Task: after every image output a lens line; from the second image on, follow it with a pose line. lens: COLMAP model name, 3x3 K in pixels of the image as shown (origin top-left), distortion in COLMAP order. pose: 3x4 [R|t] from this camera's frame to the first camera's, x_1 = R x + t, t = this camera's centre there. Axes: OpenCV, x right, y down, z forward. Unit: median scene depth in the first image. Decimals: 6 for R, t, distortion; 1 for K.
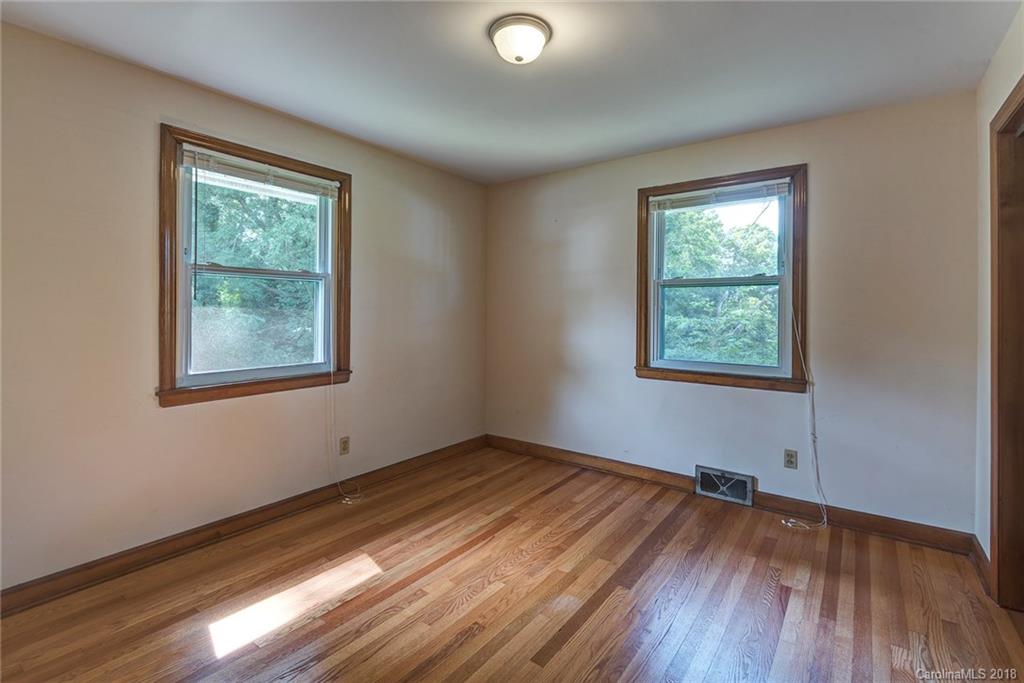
lens RADIAL K [[479.1, 0, 513.4], [0, 479.1, 309.0], [0, 0, 1]] dist [0.028815, -0.017579]
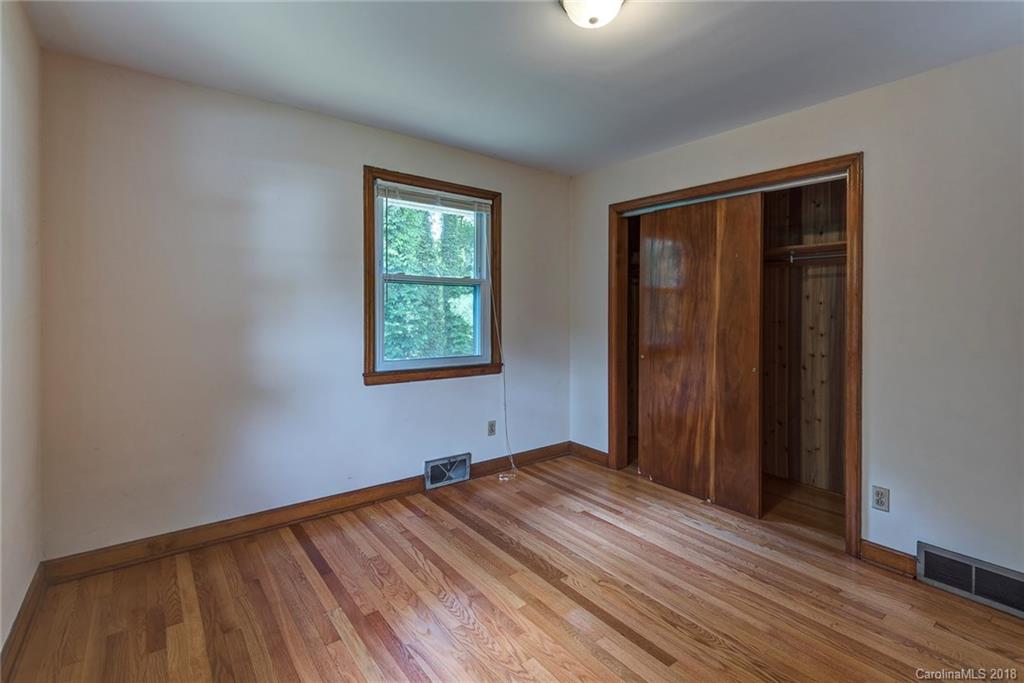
lens RADIAL K [[479.1, 0, 513.4], [0, 479.1, 309.0], [0, 0, 1]] dist [0.028815, -0.017579]
pose [[0.269142, -0.009088, 0.963058, -0.576167], [-0.013188, 0.999827, 0.013120, -0.011660], [-0.963010, -0.016232, 0.268976, 0.601086]]
